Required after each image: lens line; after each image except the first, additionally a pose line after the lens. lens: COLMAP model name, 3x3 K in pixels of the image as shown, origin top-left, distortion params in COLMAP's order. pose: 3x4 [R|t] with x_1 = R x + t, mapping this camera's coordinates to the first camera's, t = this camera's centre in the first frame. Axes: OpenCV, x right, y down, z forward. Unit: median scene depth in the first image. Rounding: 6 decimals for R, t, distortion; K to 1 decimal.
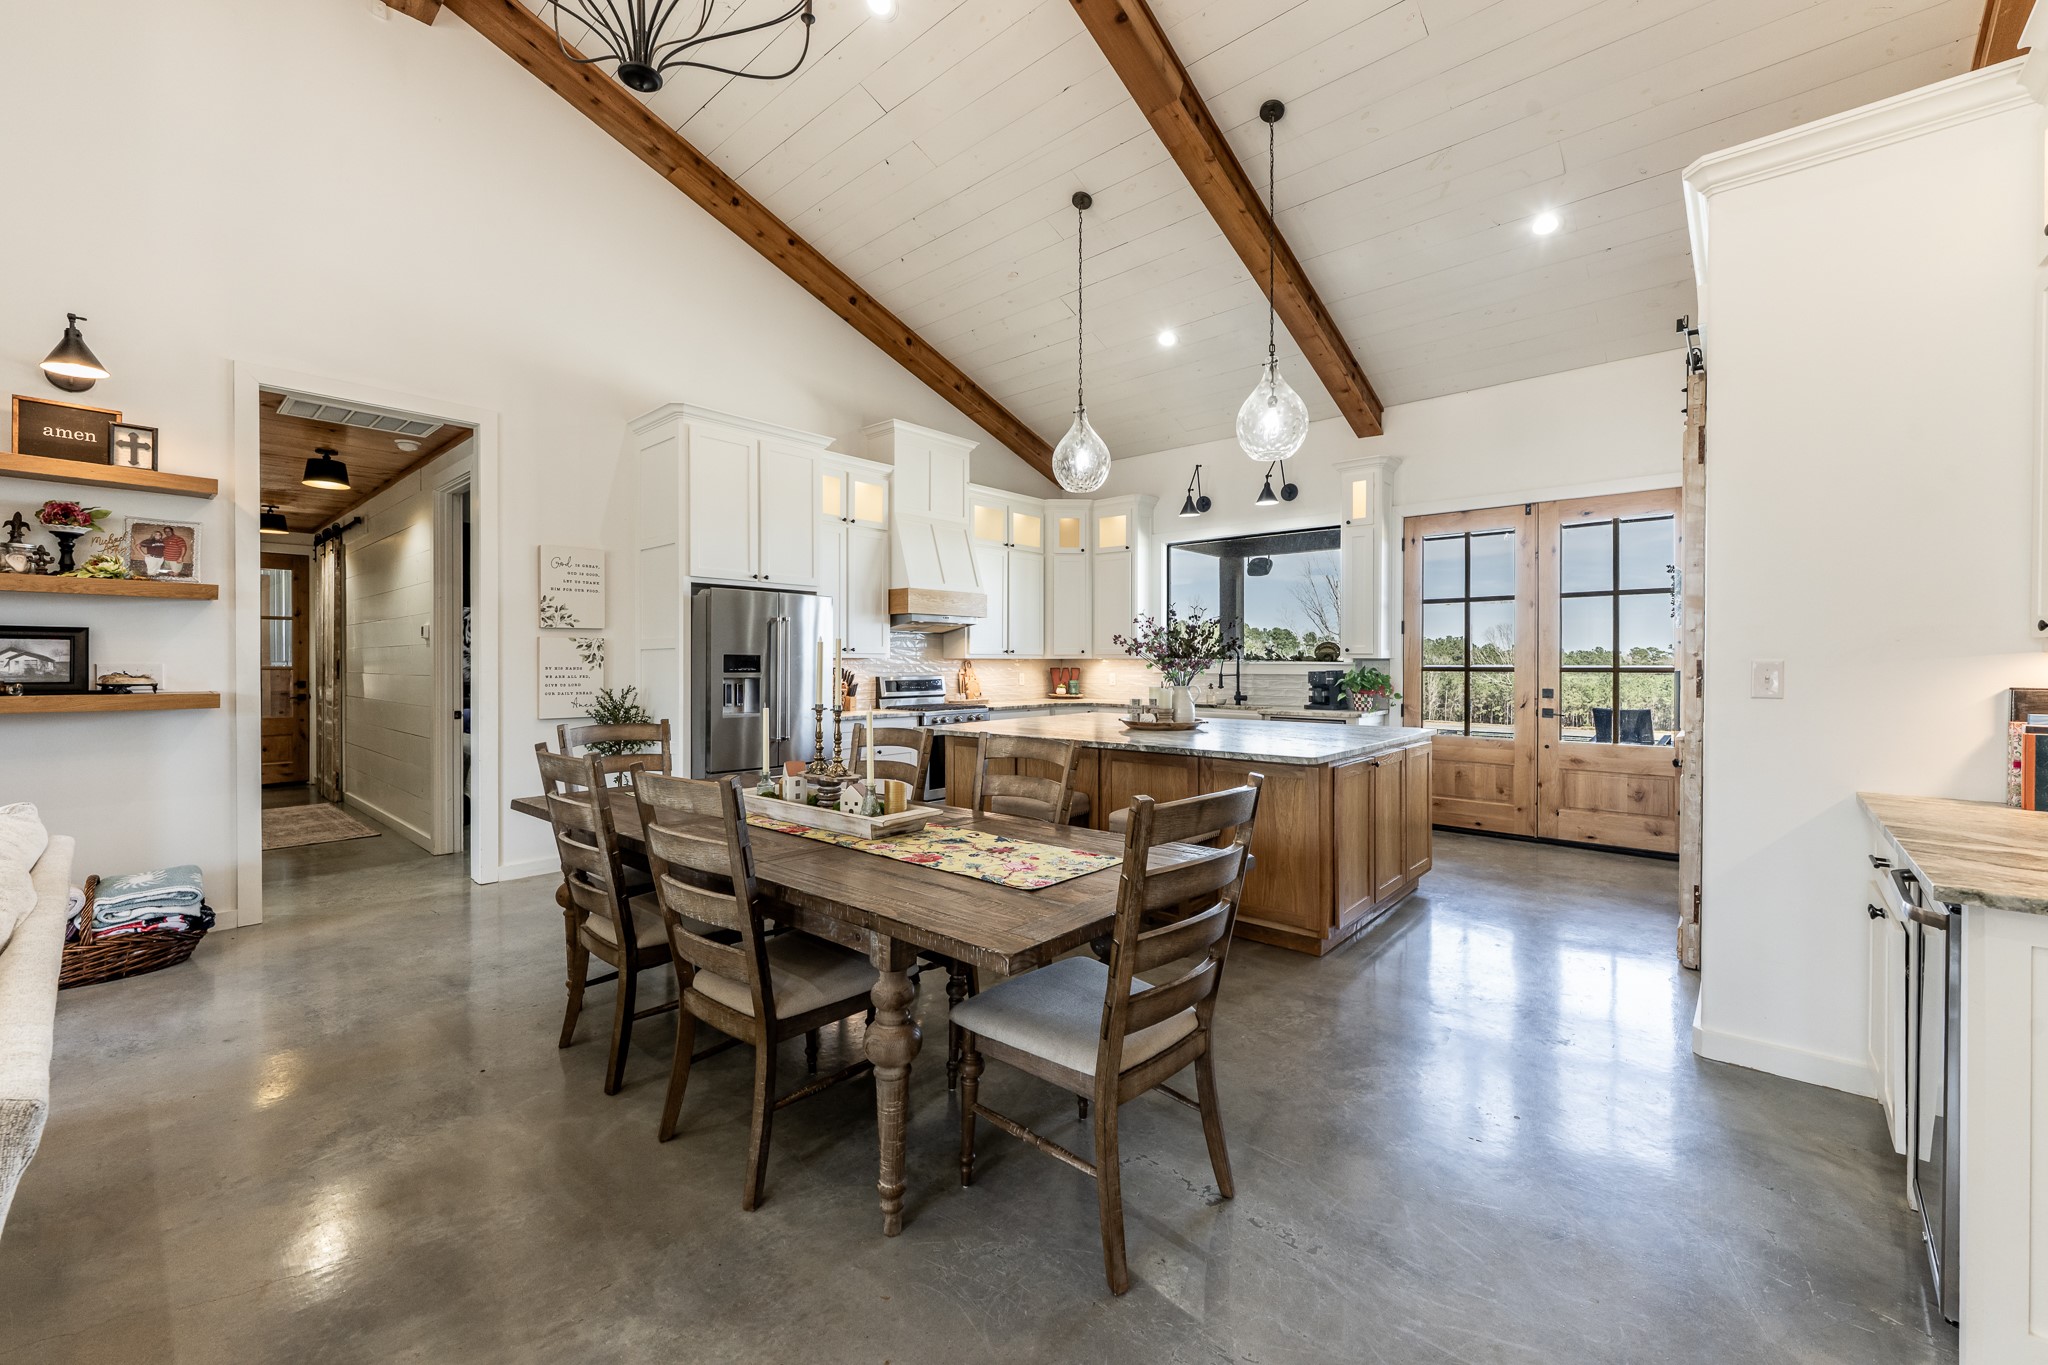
lens RADIAL K [[828.0, 0, 1029.5], [0, 828.0, 663.9], [0, 0, 1]] dist [-0.000233, -0.000155]
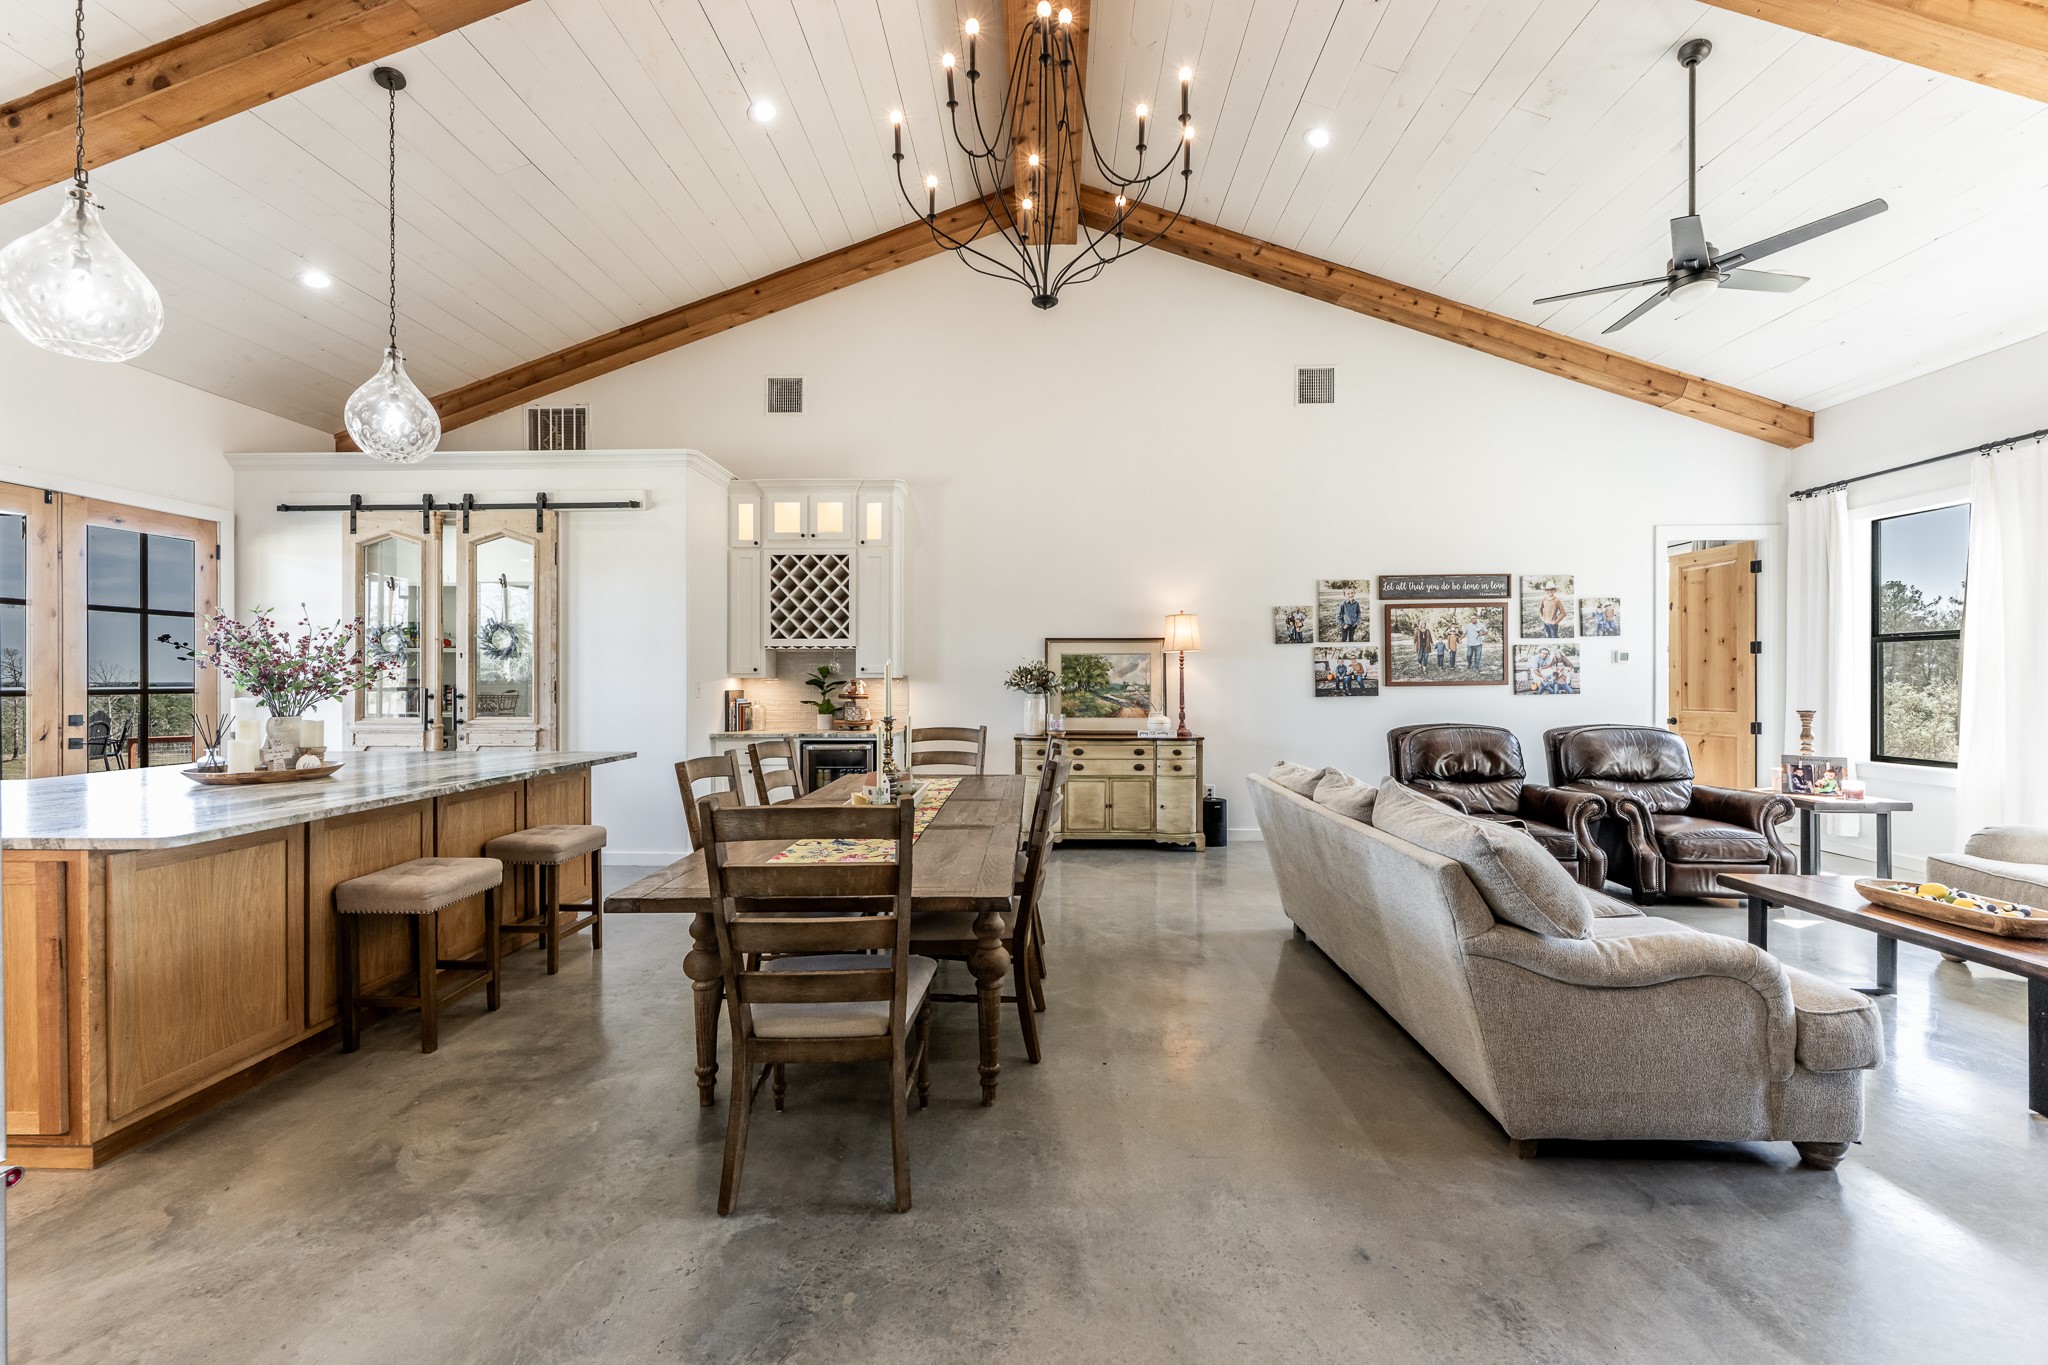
lens RADIAL K [[813.1, 0, 1017.5], [0, 813.1, 680.7], [0, 0, 1]] dist [0.001009, -0.000067]
pose [[-0.633156, 0.000627, 0.774024, -0.565812], [0.004943, 0.999983, 0.003233, -0.002611], [-0.774009, 0.005873, -0.633148, 0.712507]]
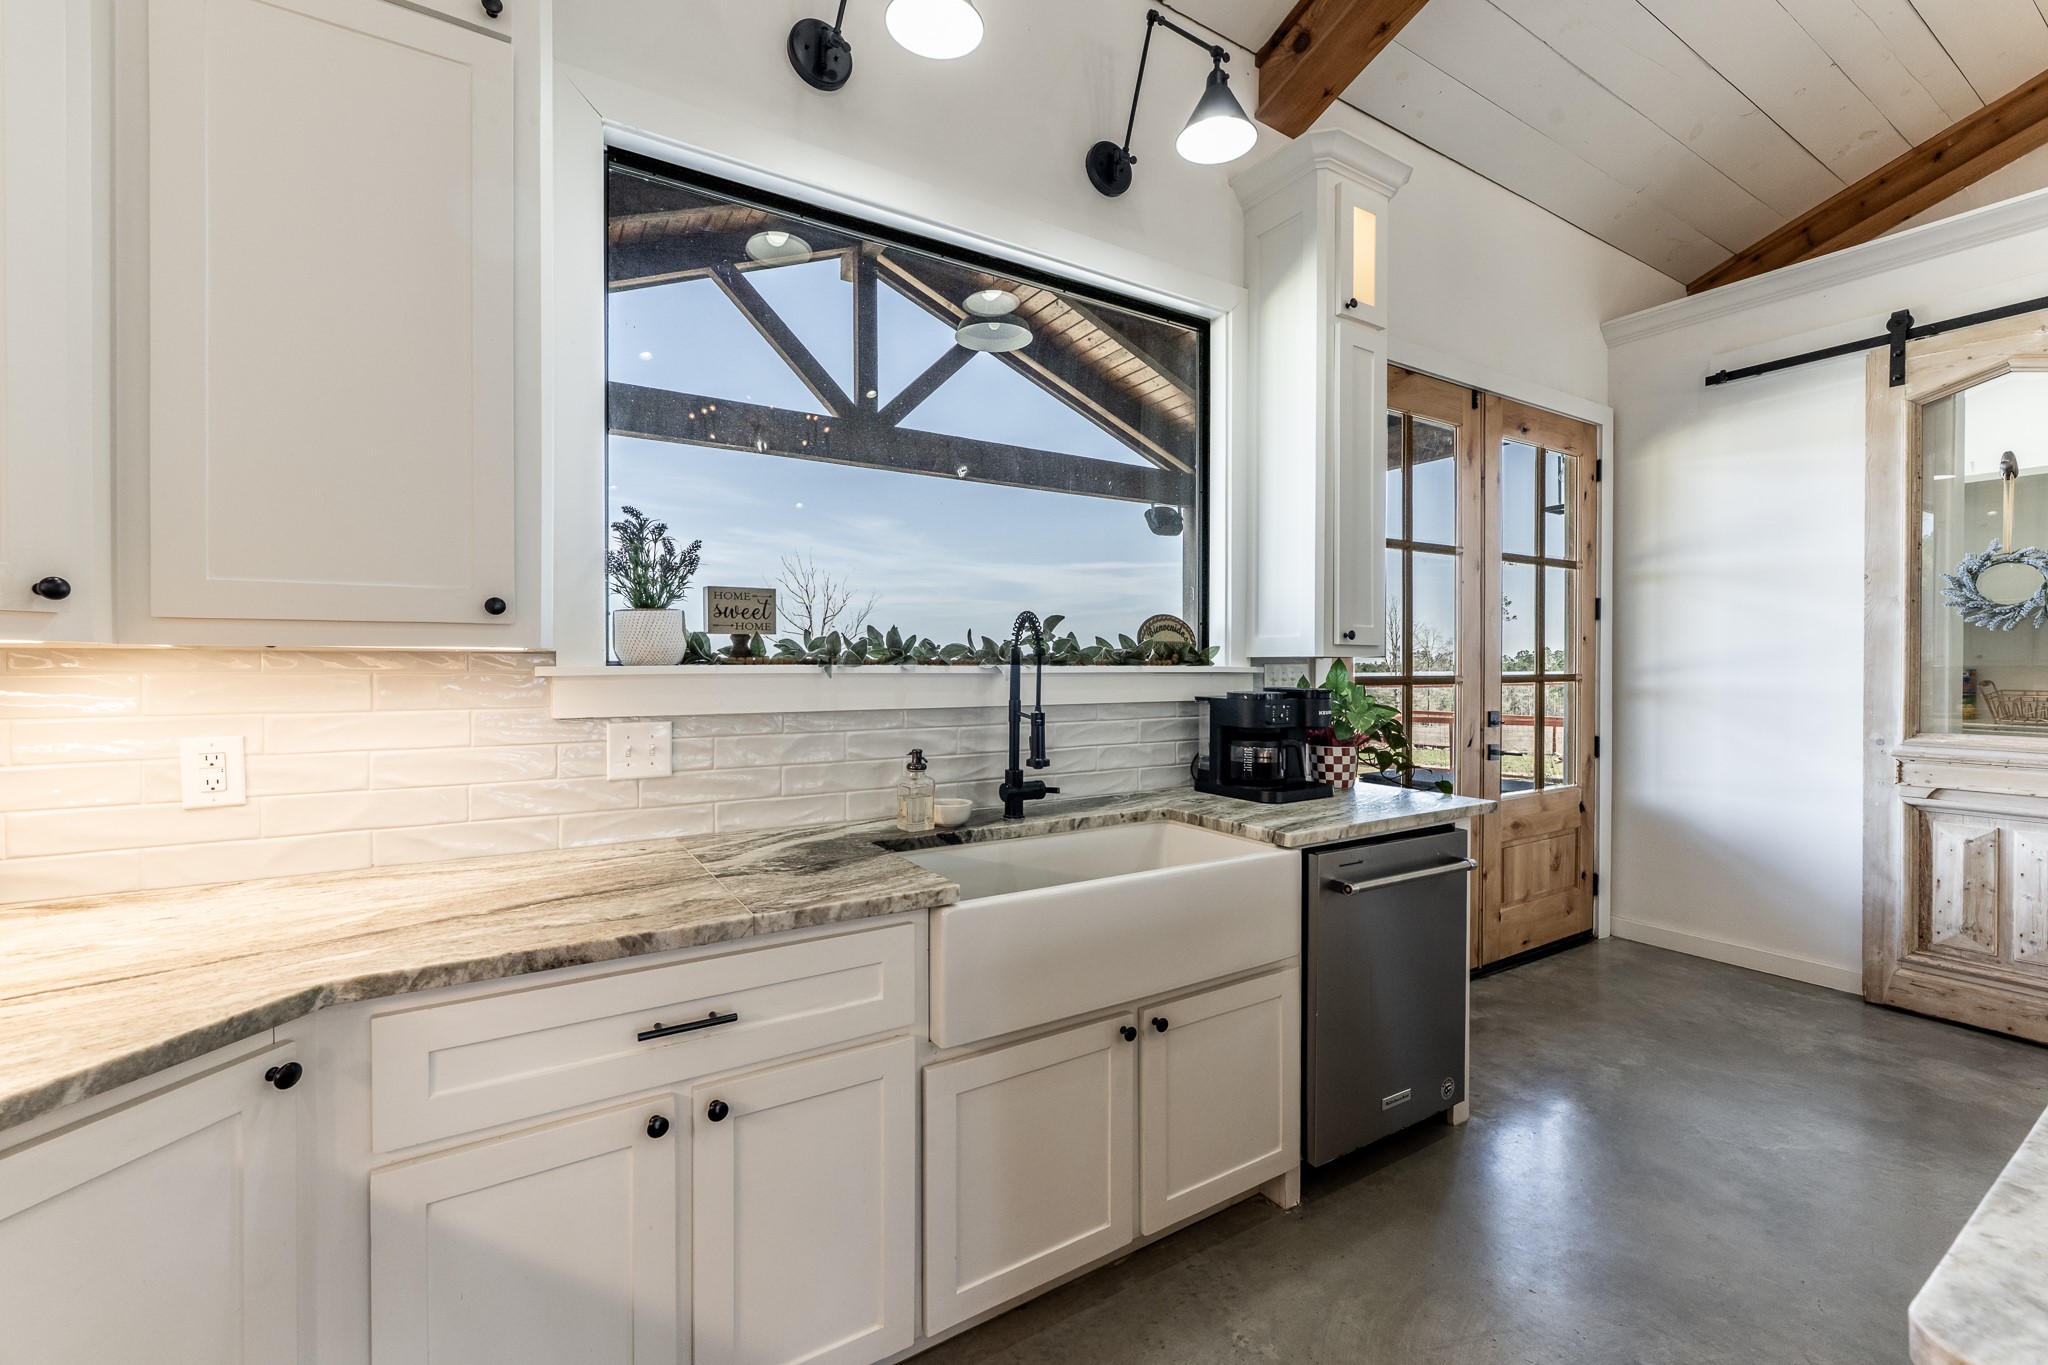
lens RADIAL K [[867.0, 0, 1111.9], [0, 867.0, 668.1], [0, 0, 1]] dist [-0.001741, -0.000269]
pose [[0.235128, -0.003662, 0.971958, -0.030006], [0.004760, 0.999985, 0.002616, -0.002832], [-0.971953, 0.004012, 0.235142, 1.018724]]
